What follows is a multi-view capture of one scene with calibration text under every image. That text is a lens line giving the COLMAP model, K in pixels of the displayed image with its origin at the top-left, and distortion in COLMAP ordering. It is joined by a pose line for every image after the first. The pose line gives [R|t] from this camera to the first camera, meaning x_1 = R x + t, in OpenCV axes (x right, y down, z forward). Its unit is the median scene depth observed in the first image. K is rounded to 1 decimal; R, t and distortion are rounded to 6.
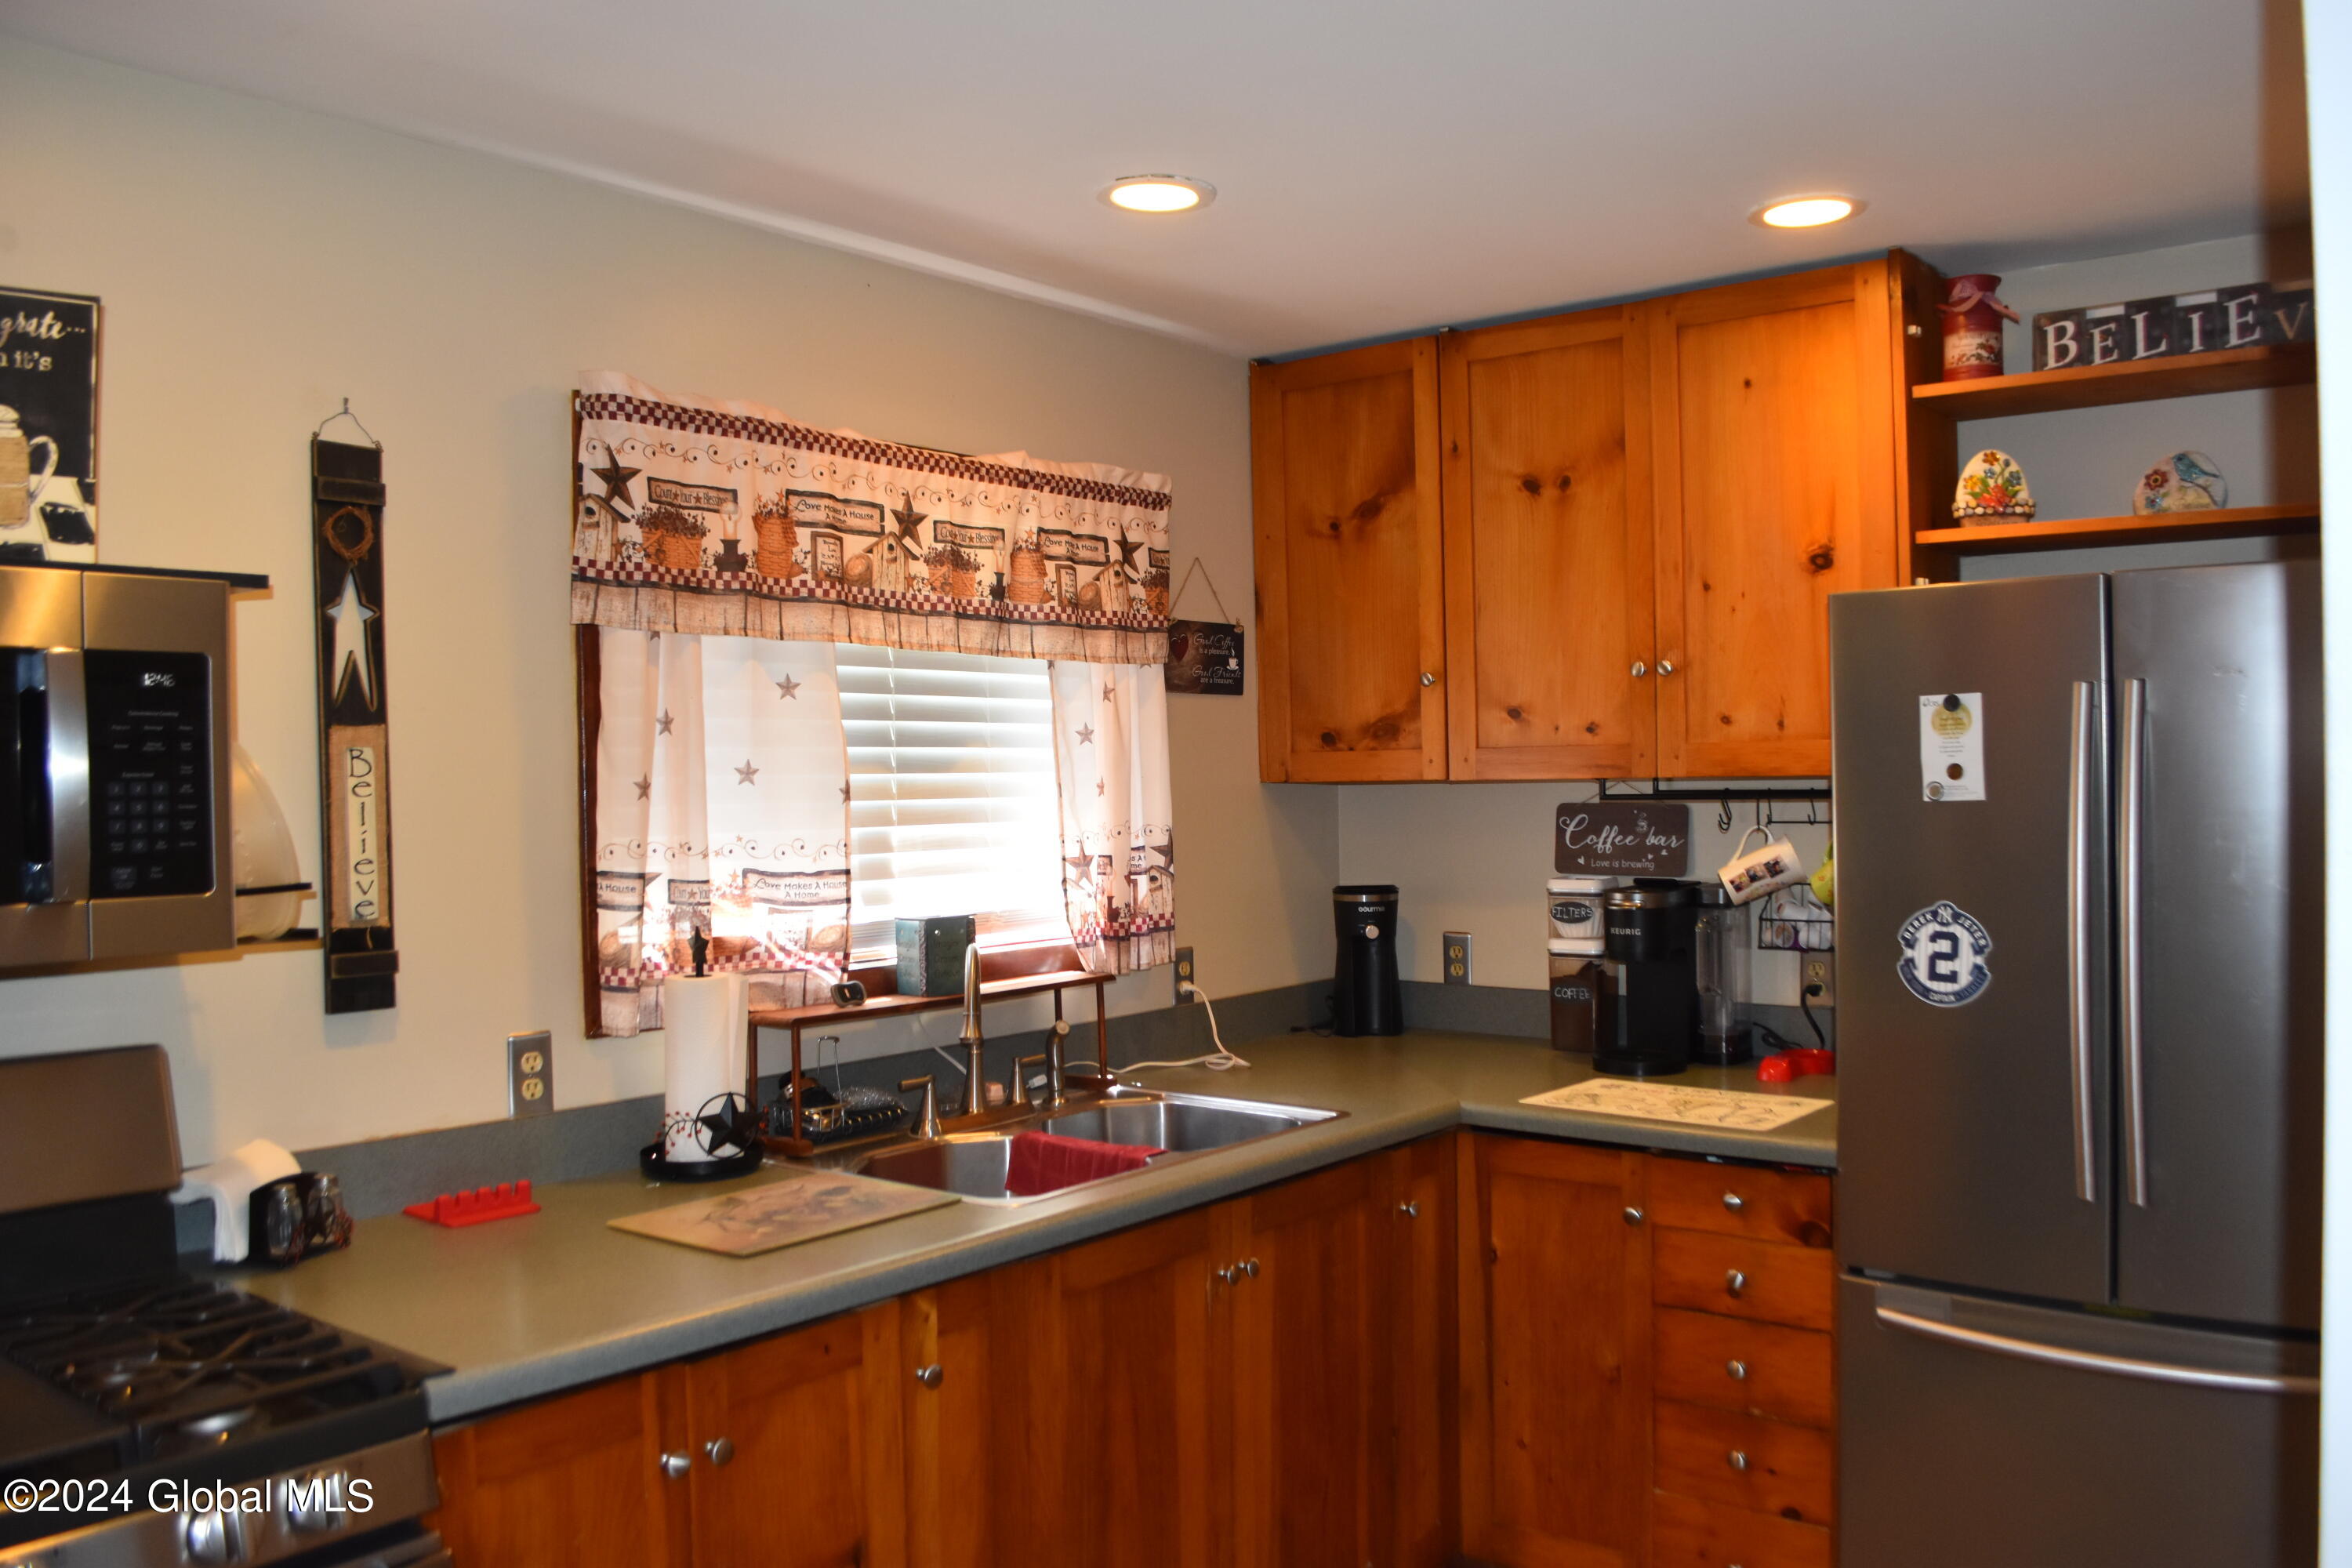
lens RADIAL K [[1857.5, 0, 1193.2], [0, 1857.5, 787.2], [0, 0, 1]] dist [-0.085123, 0.013242]
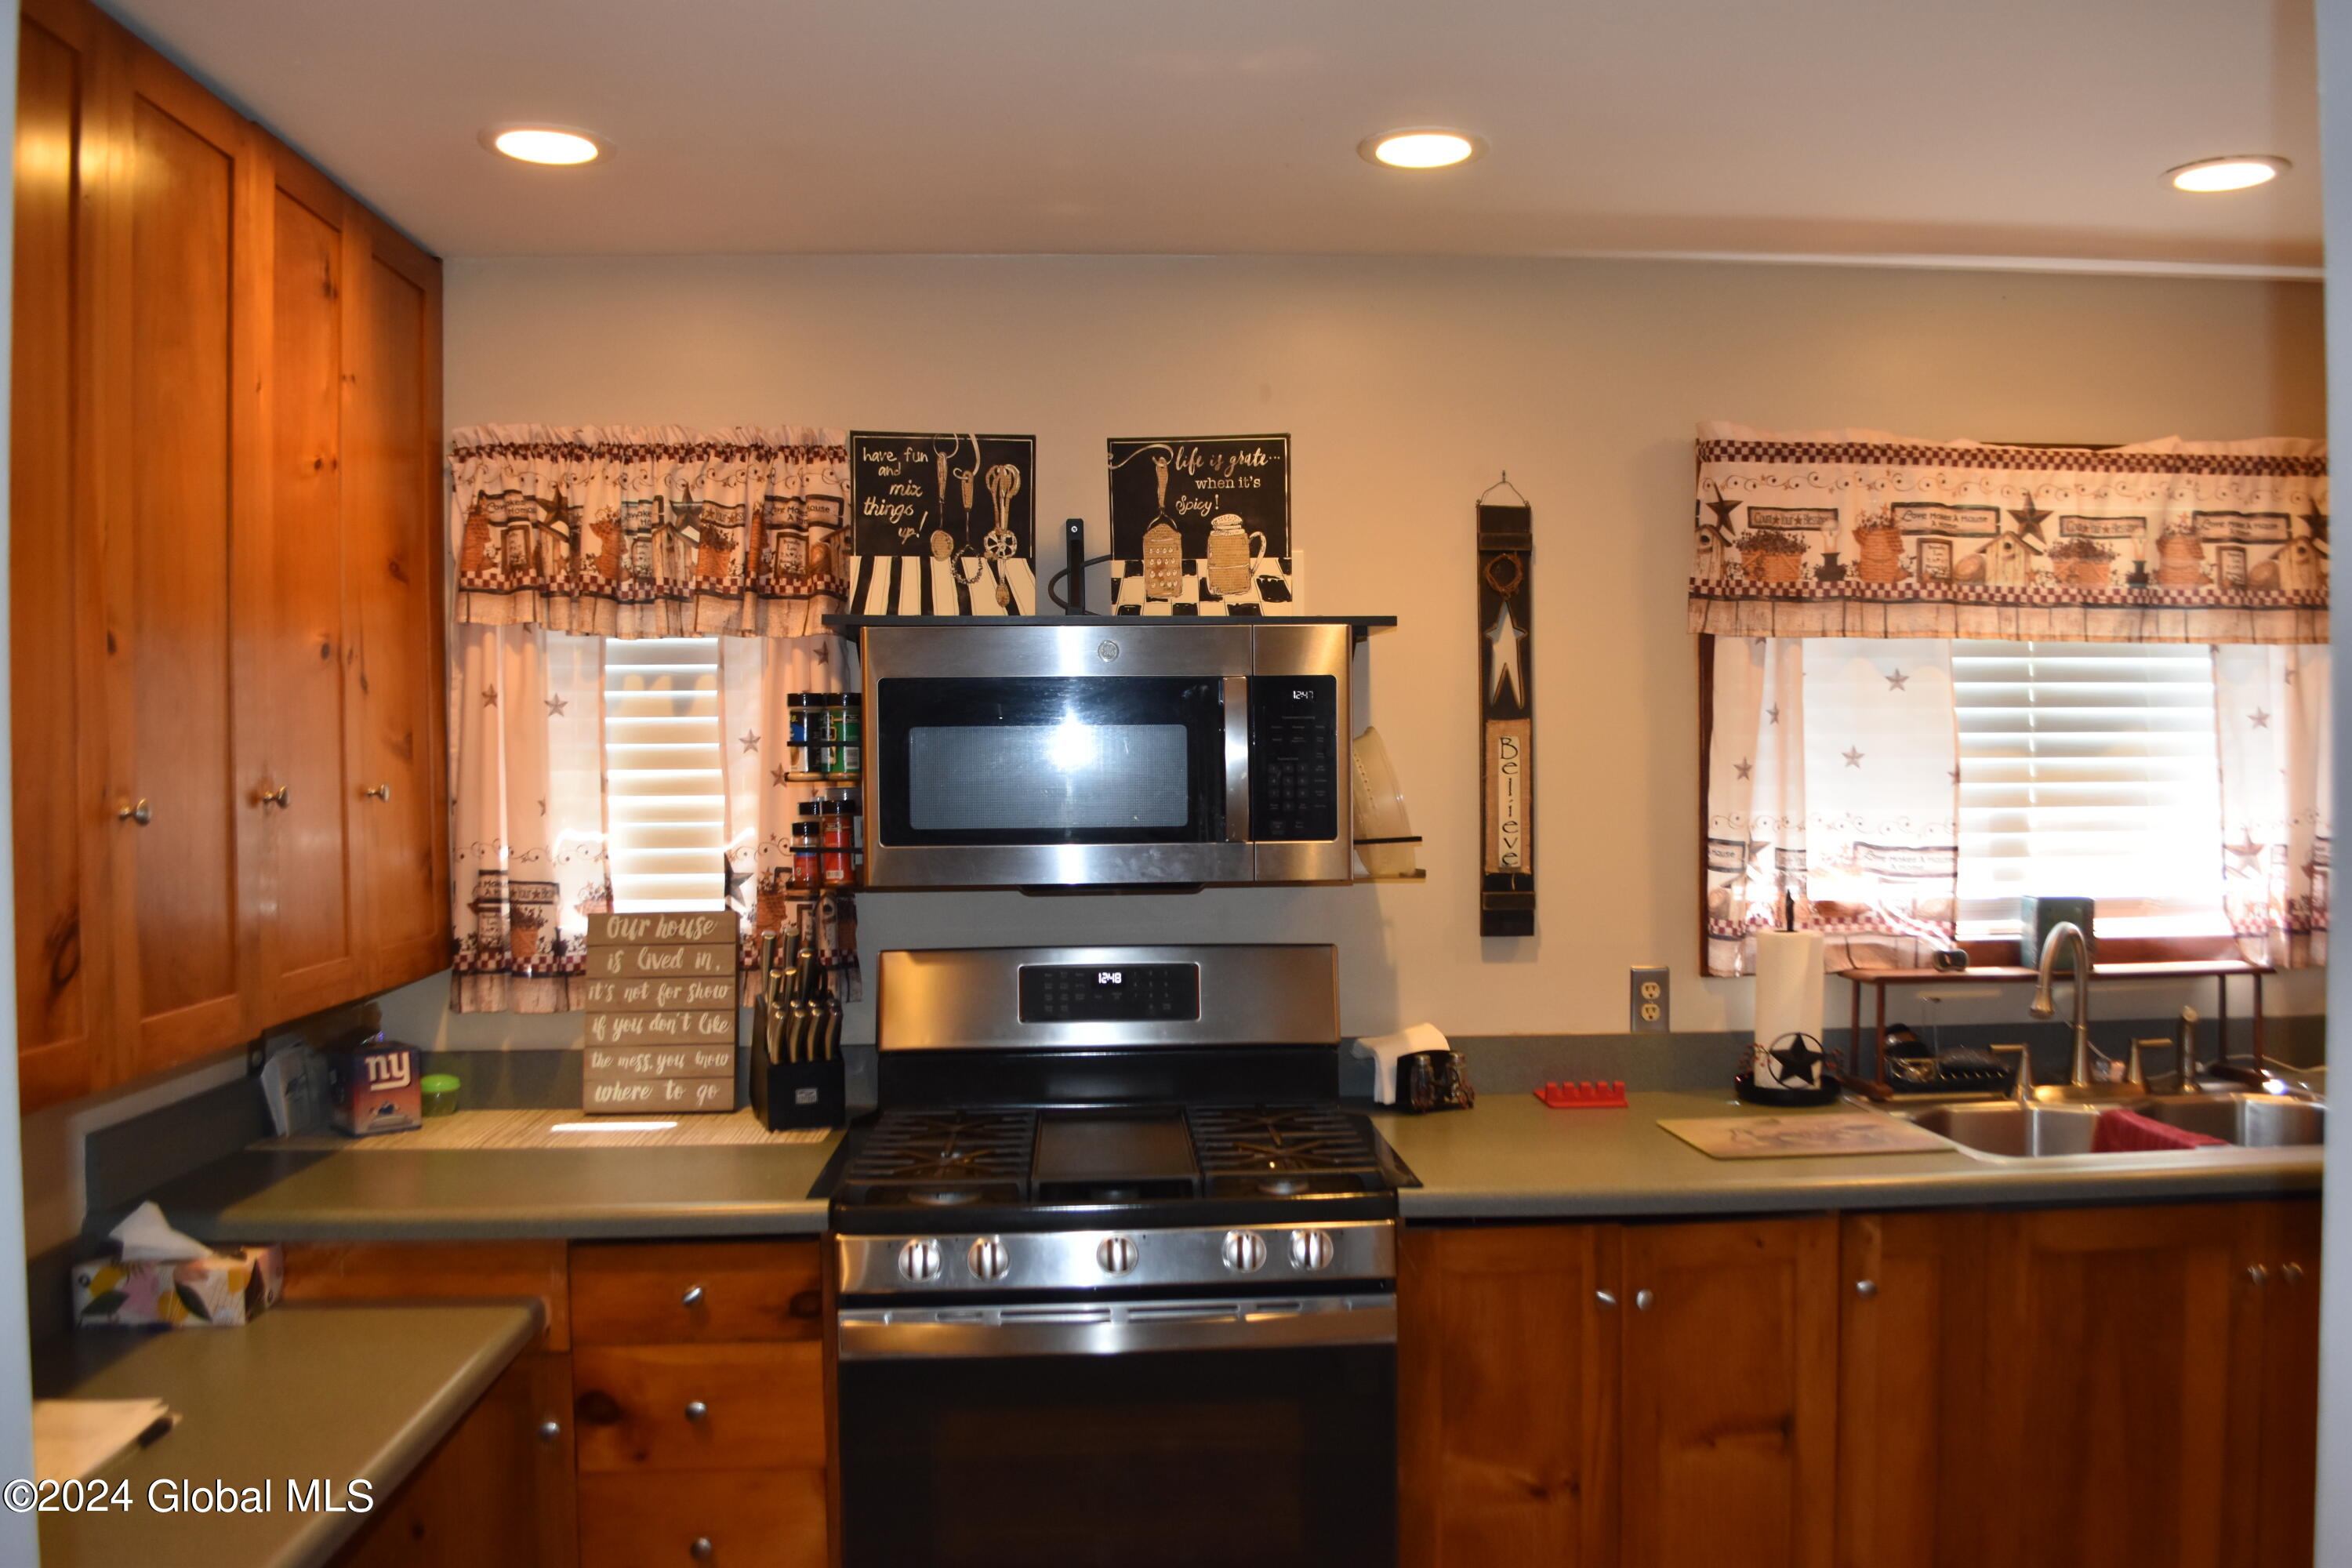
lens RADIAL K [[1857.5, 0, 1197.9], [0, 1857.5, 777.7], [0, 0, 1]] dist [-0.085123, 0.013242]
pose [[0.667646, 0.018231, -0.744255, 0.353045], [-0.008500, 0.999822, 0.016866, -0.011418], [0.744430, -0.004935, 0.667682, -0.054908]]
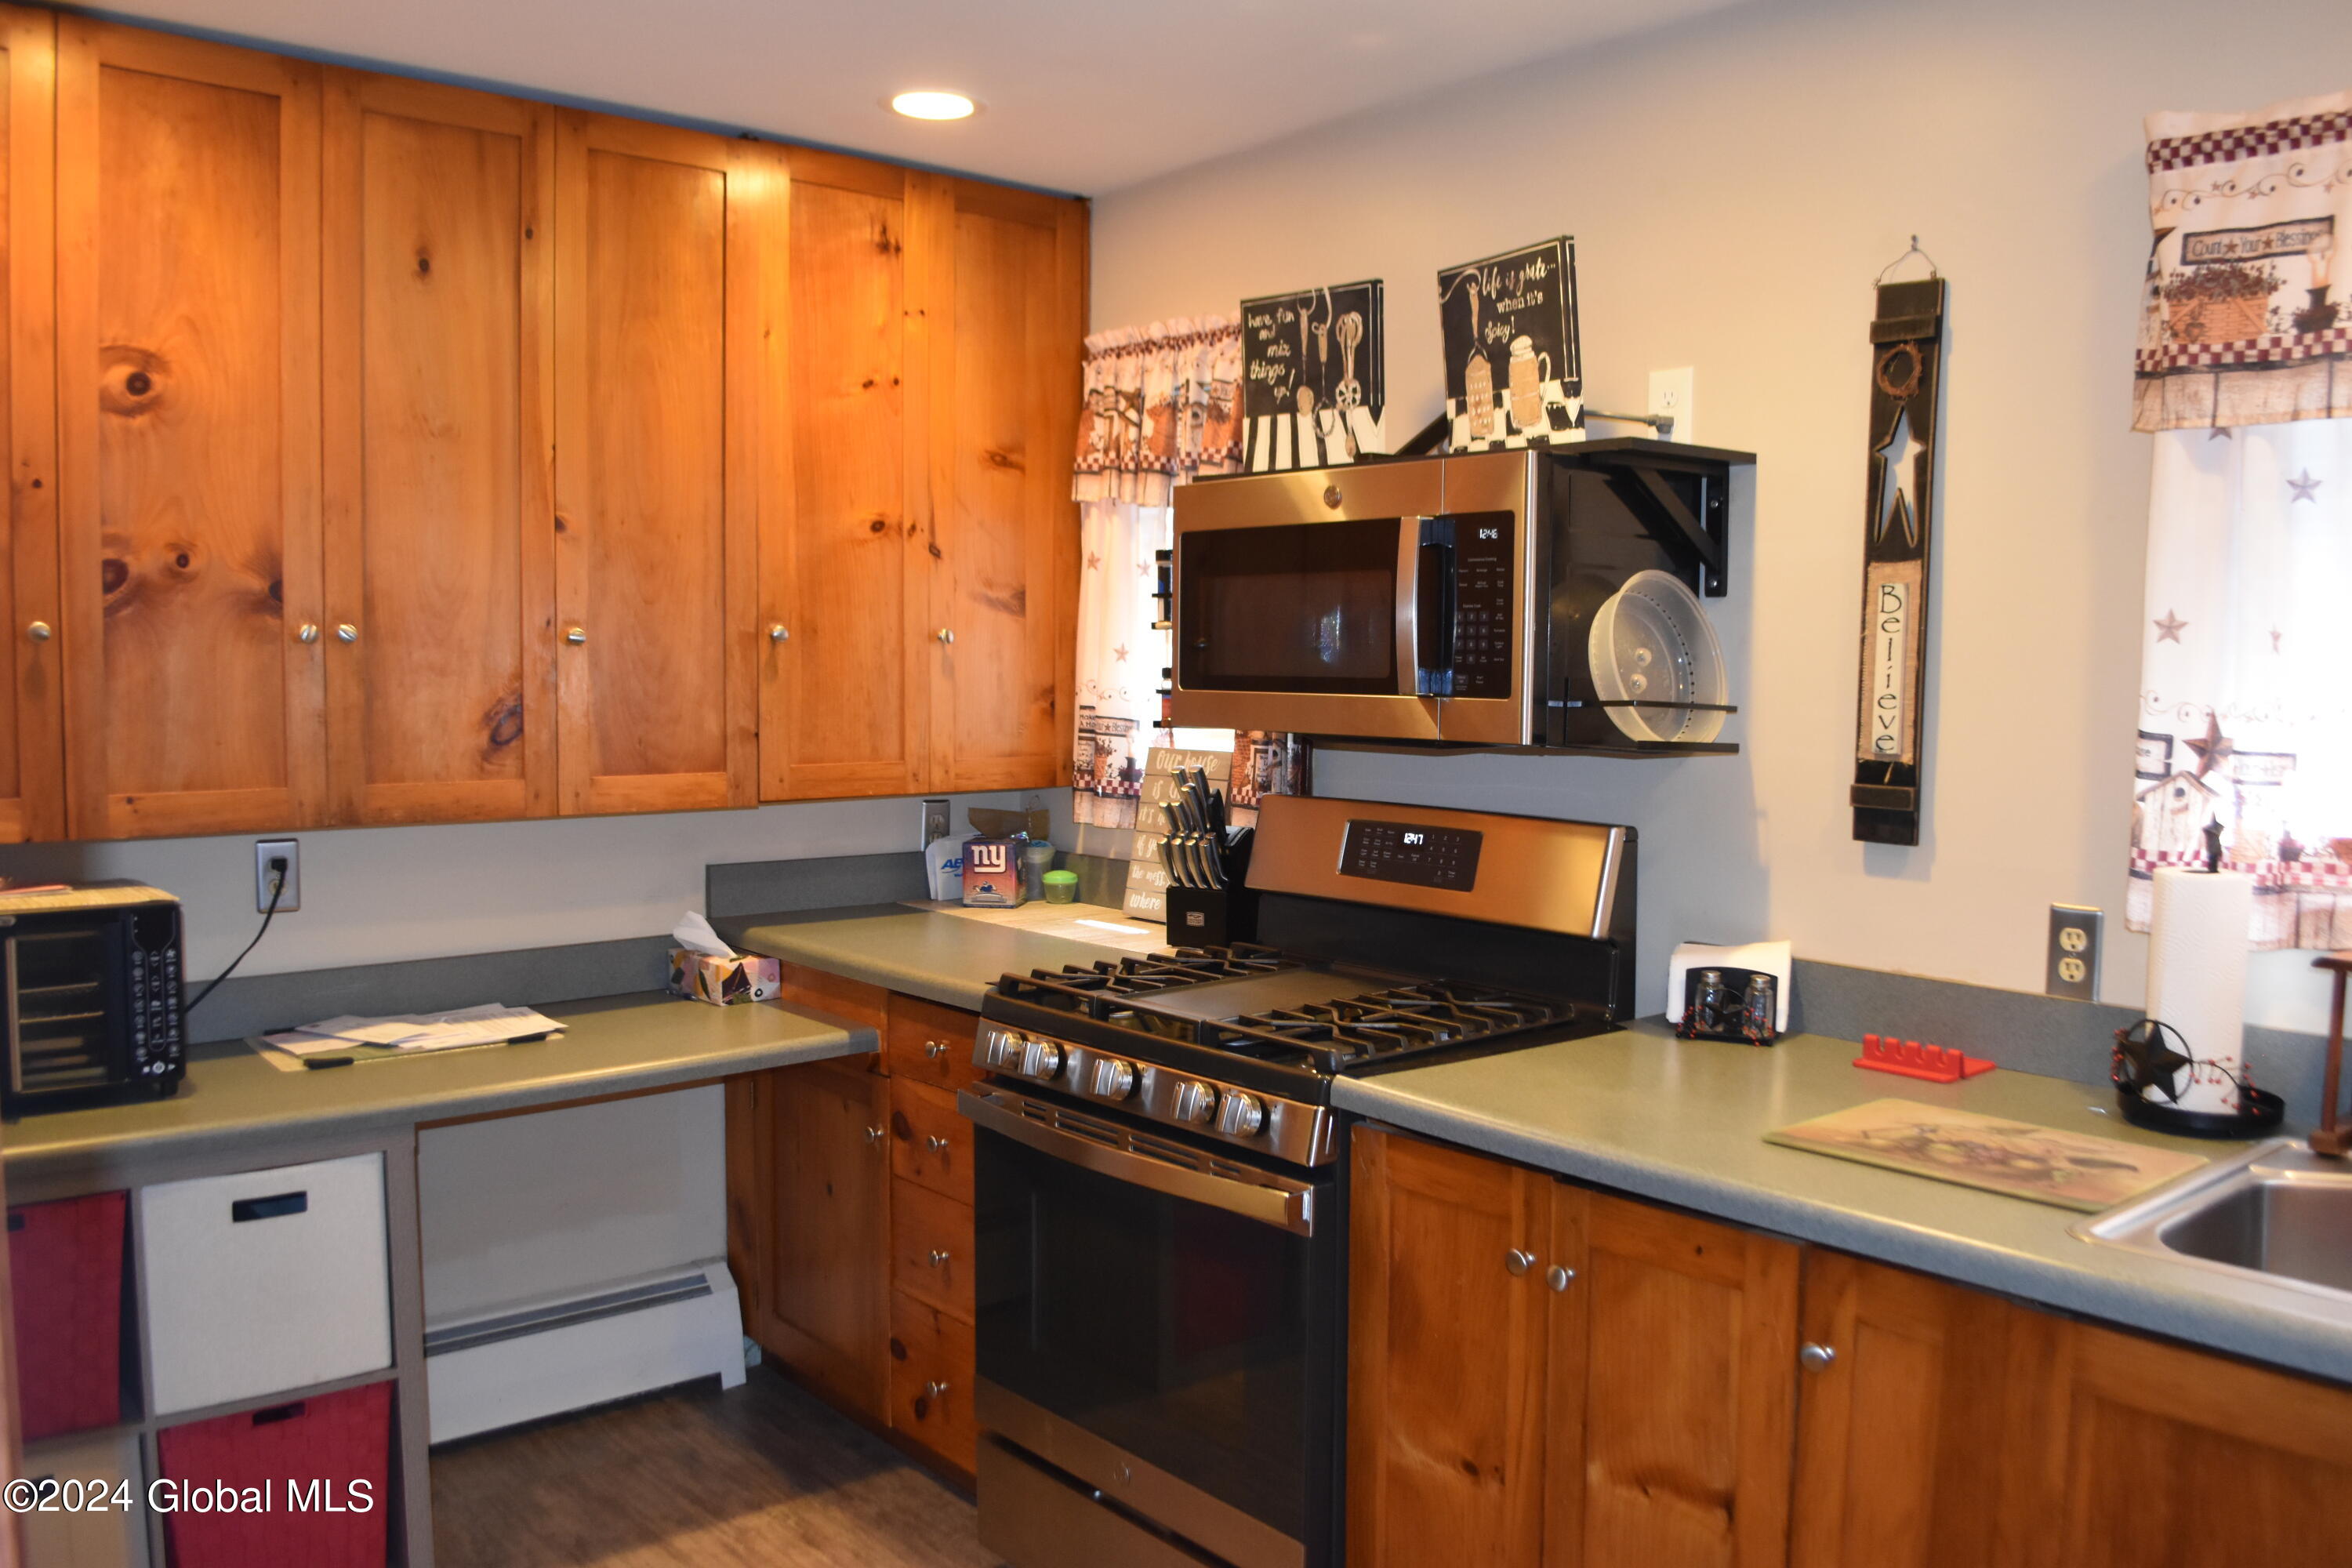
lens RADIAL K [[1857.5, 0, 1187.6], [0, 1857.5, 771.8], [0, 0, 1]] dist [-0.085123, 0.013242]
pose [[-0.198003, 0.075426, -0.977295, 0.562909], [-0.015400, 0.996673, 0.080042, 0.006312], [0.980080, 0.030899, -0.196182, 0.742446]]
